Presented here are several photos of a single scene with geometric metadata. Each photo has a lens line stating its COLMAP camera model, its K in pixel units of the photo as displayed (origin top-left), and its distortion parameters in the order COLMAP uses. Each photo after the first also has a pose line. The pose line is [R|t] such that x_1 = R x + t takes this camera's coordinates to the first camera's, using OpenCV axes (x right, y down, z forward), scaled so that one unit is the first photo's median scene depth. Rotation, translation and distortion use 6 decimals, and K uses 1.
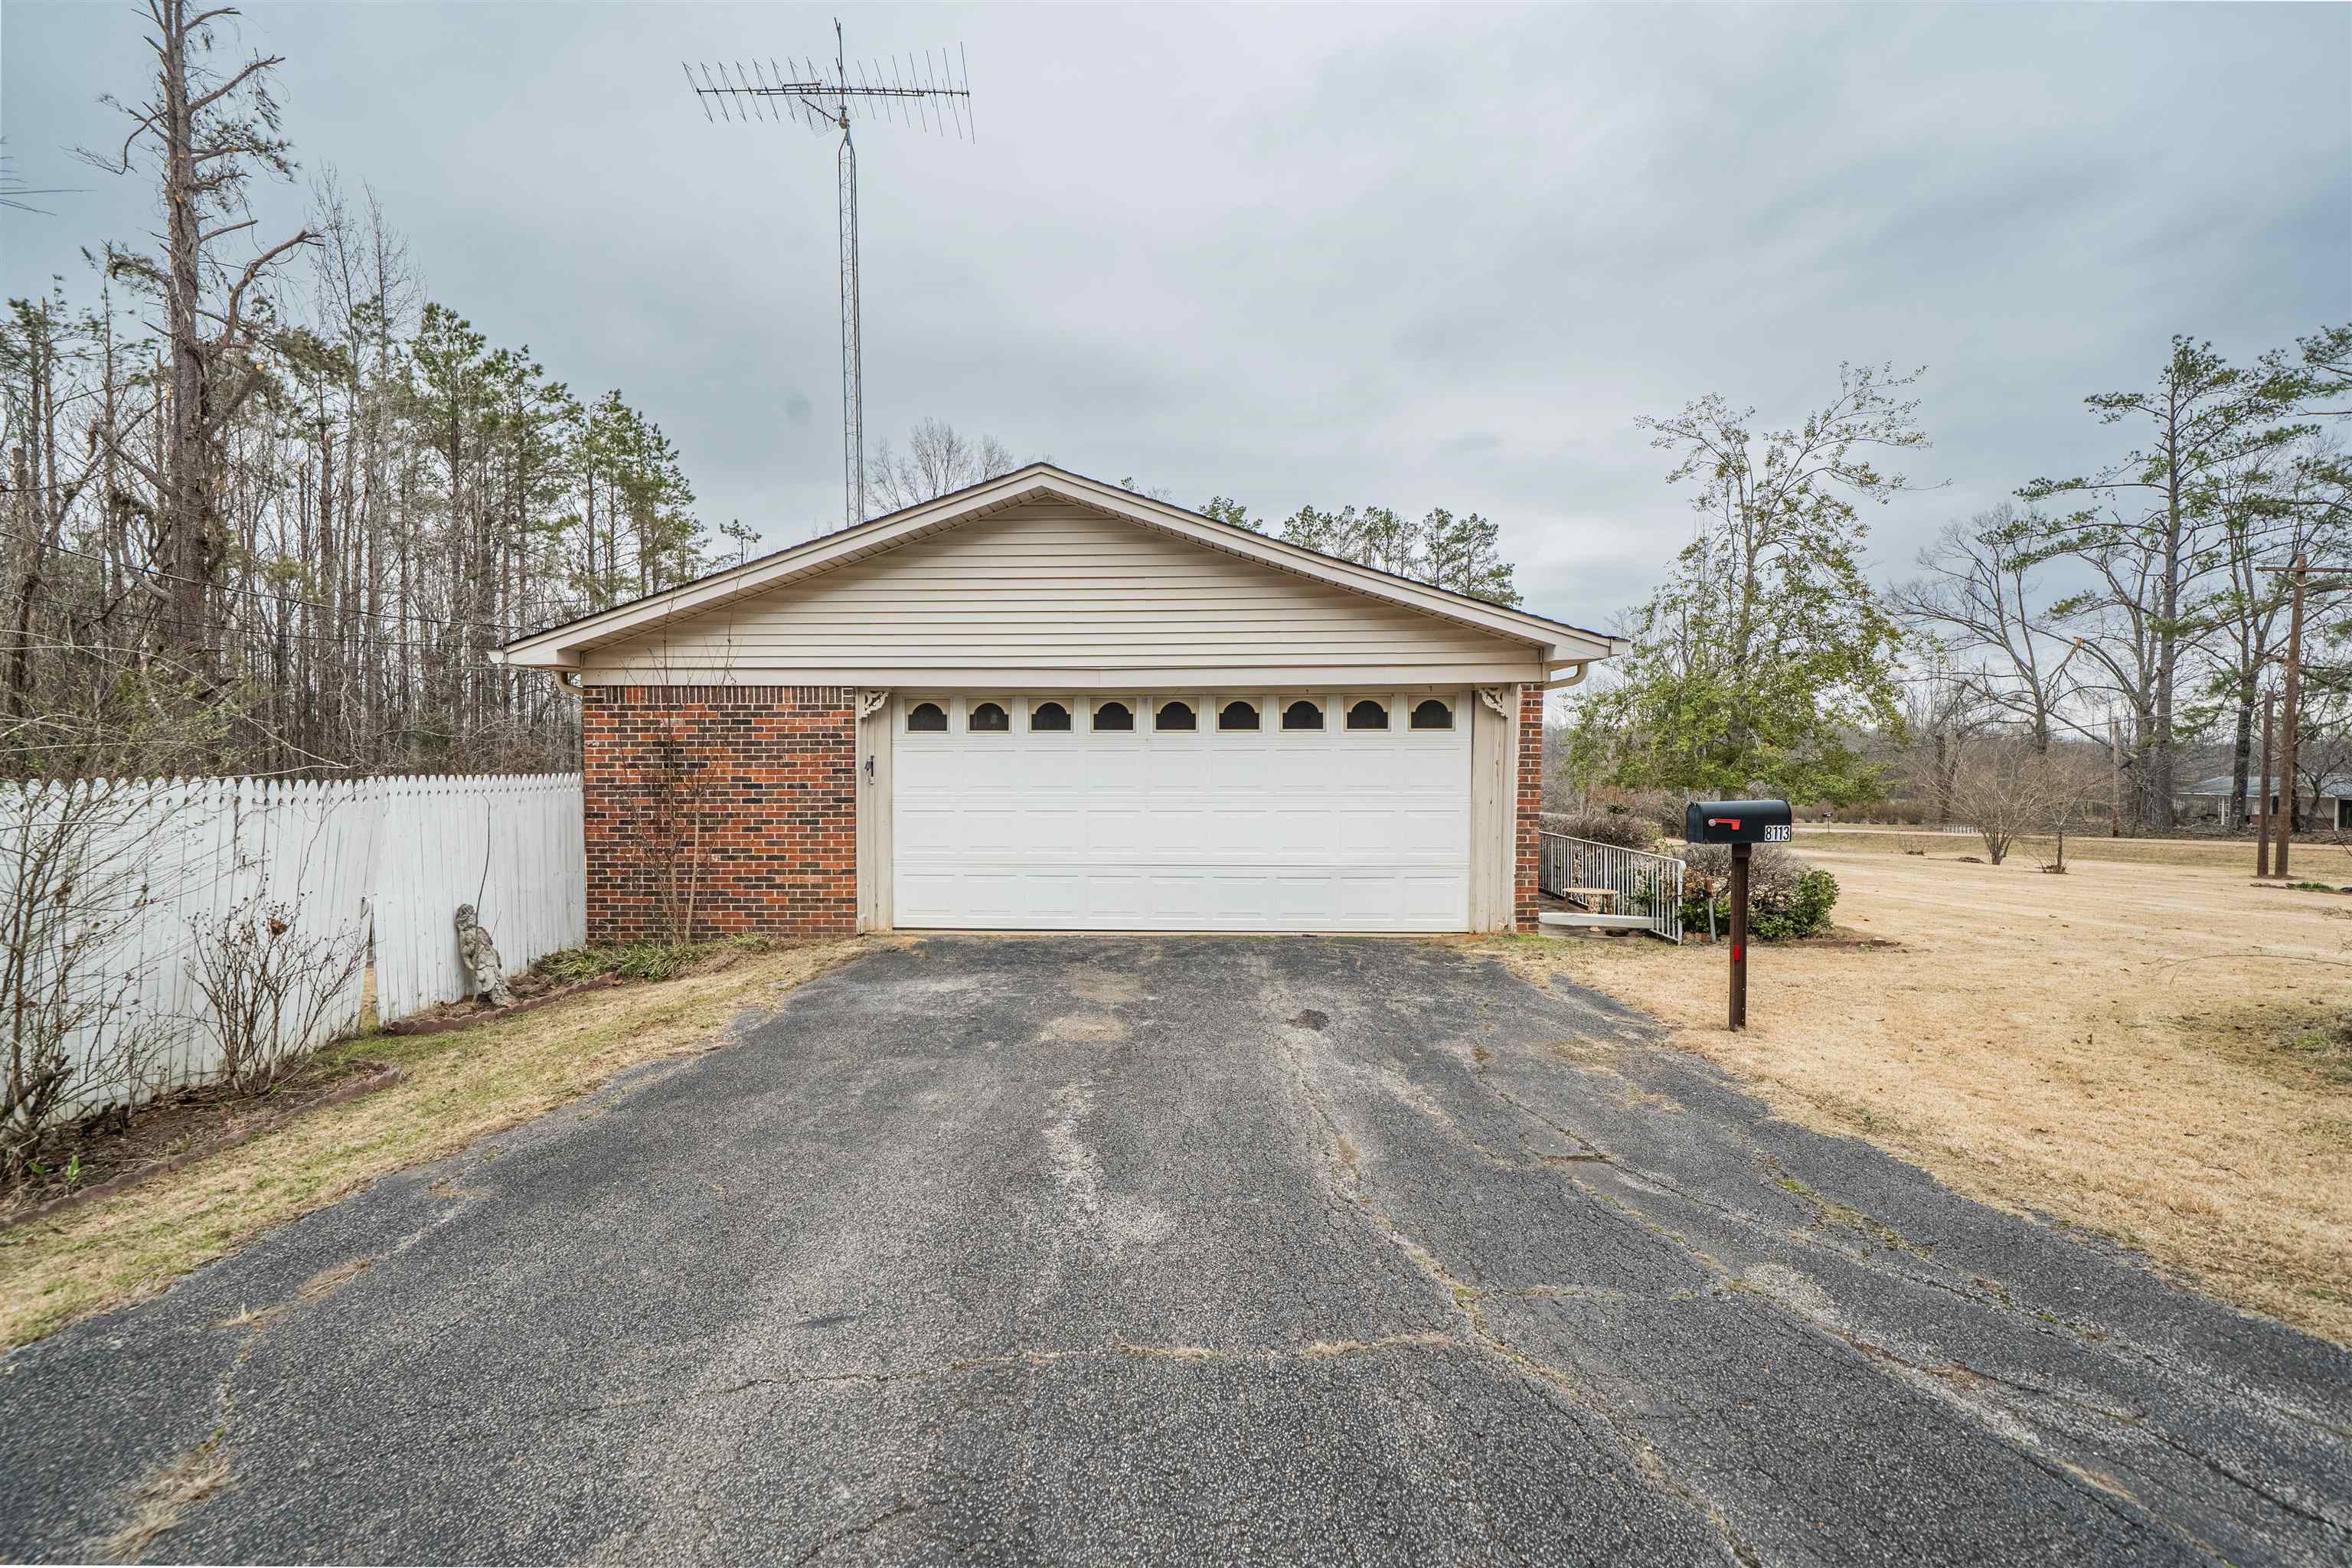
lens RADIAL K [[1014.8, 0, 1174.1], [0, 1014.8, 780.7], [0, 0, 1]] dist [-0.002366, -0.000353]
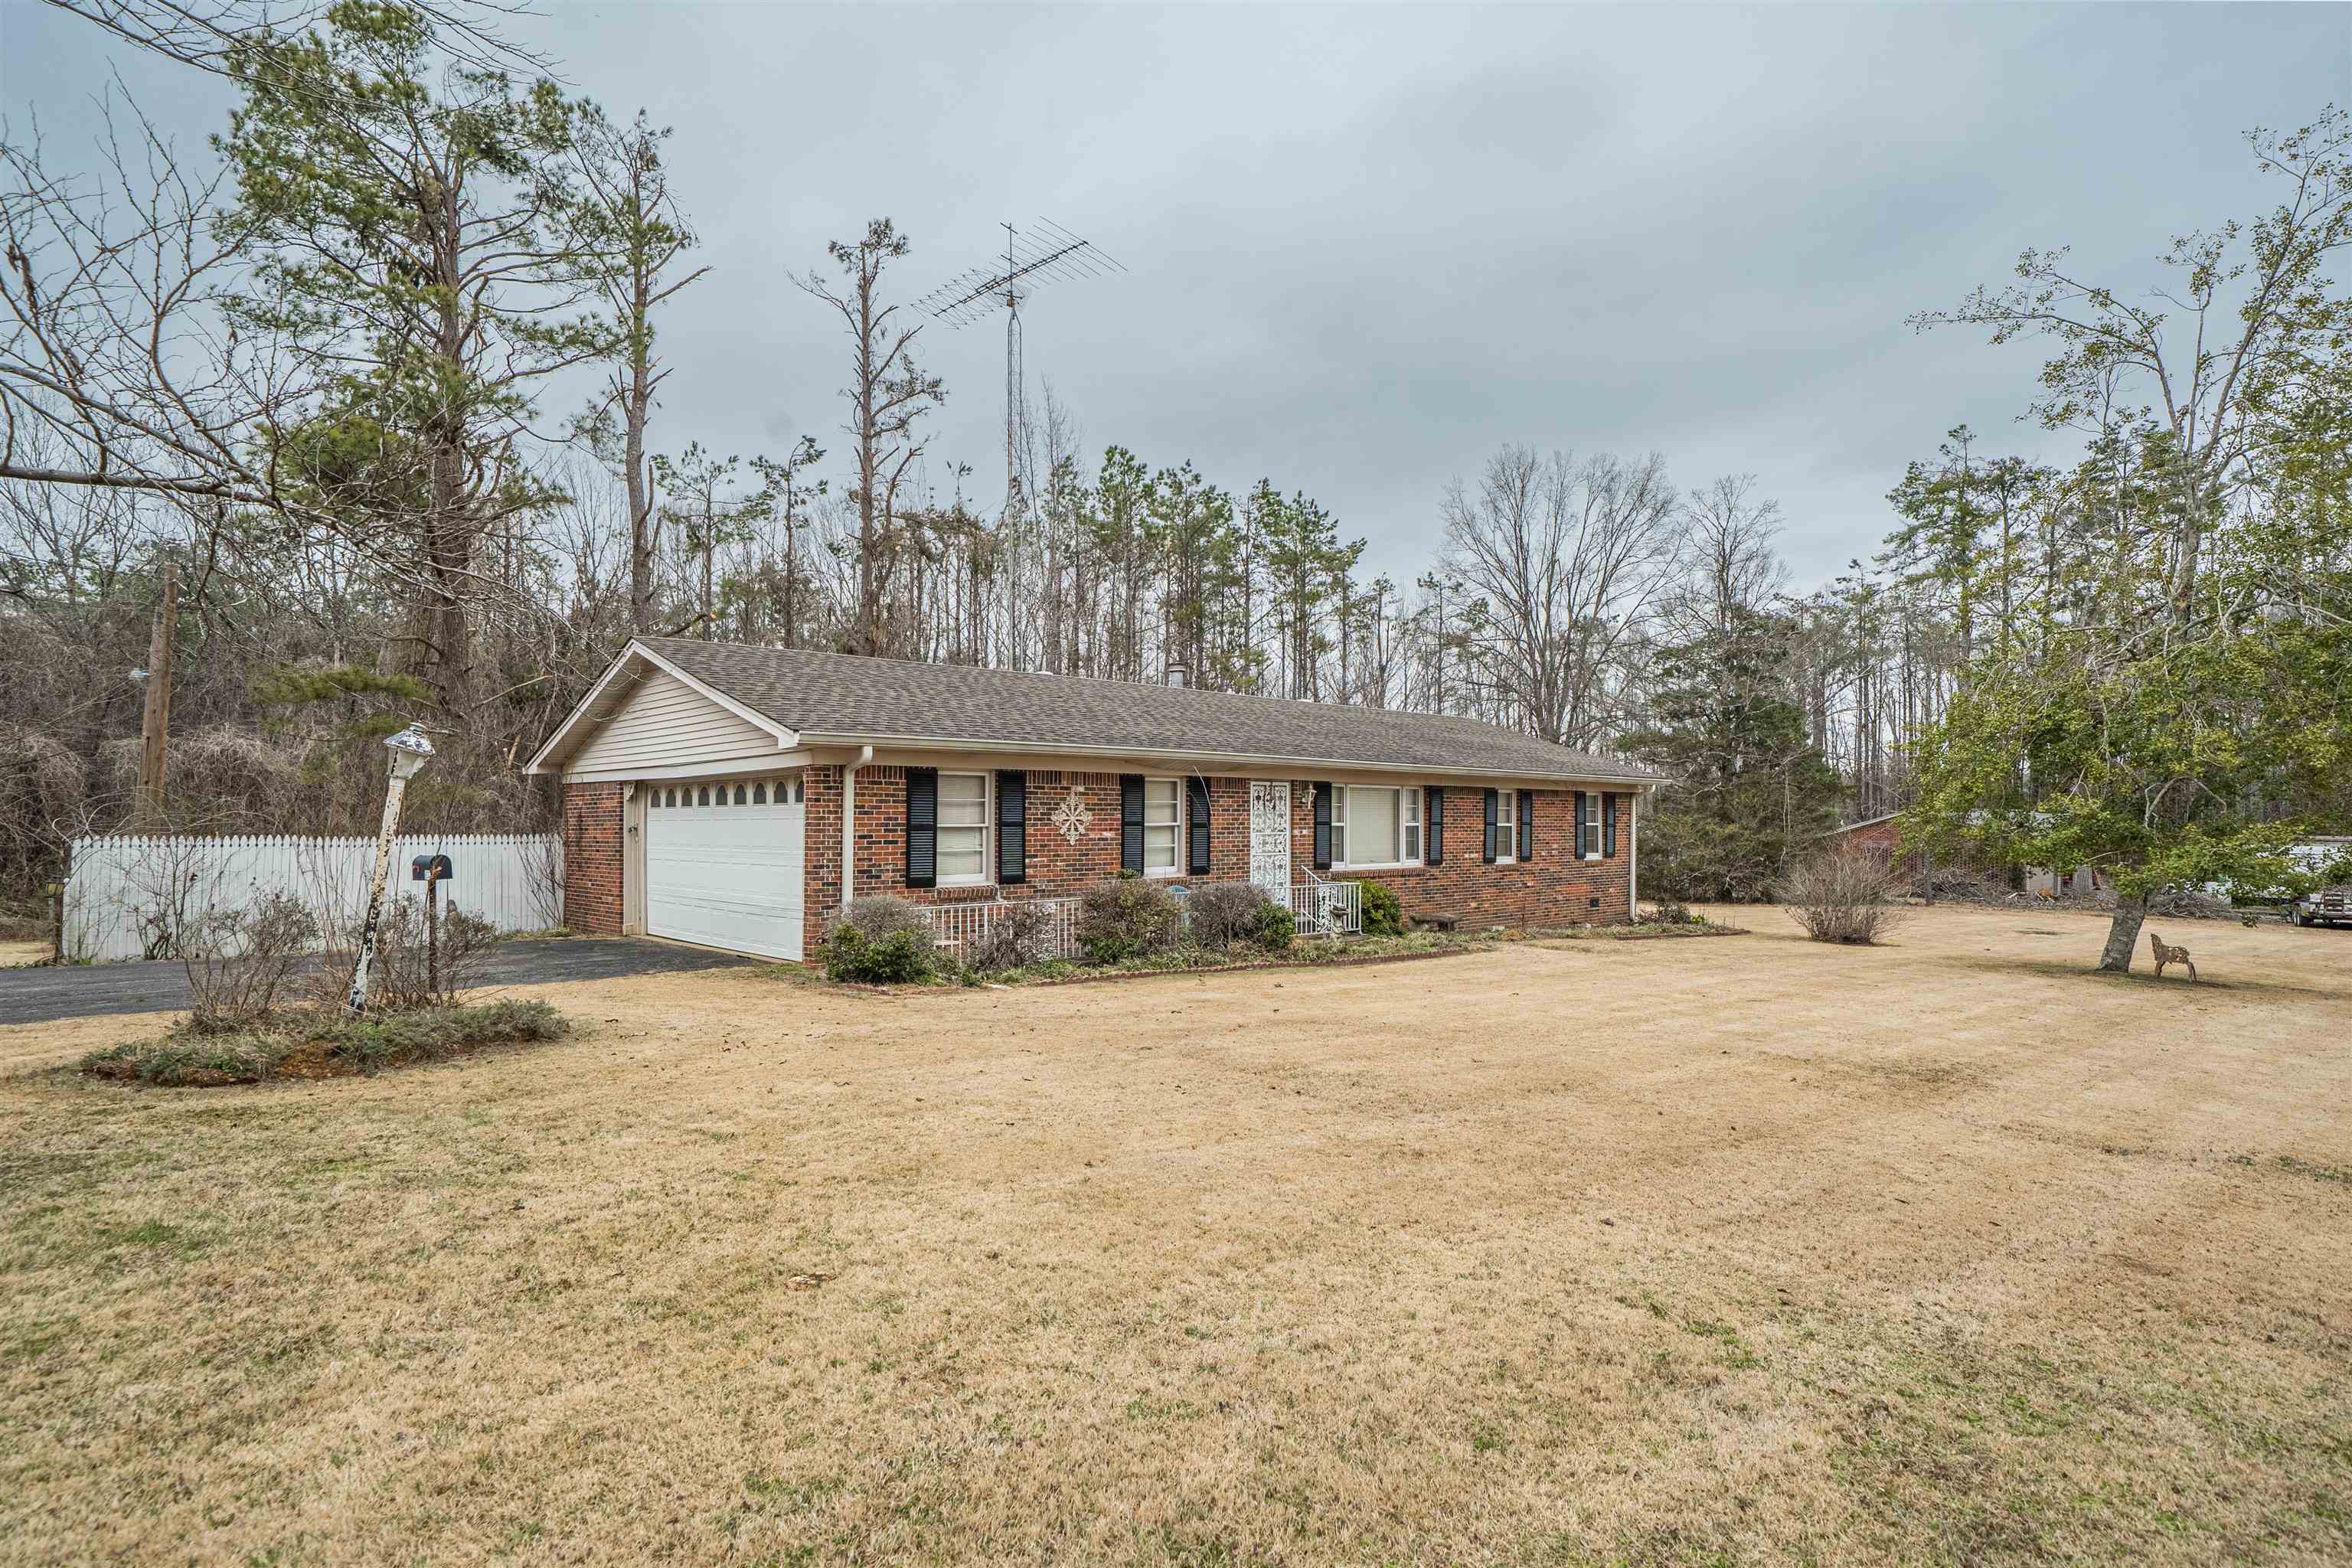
lens RADIAL K [[1177.0, 0, 1174.9], [0, 1177.0, 796.3], [0, 0, 1]] dist [0.002140, 0.000054]
pose [[0.720860, -0.017721, -0.692854, 0.980789], [-0.009976, 0.999304, -0.035939, -0.005923], [0.693009, 0.032818, 0.720181, 0.165517]]
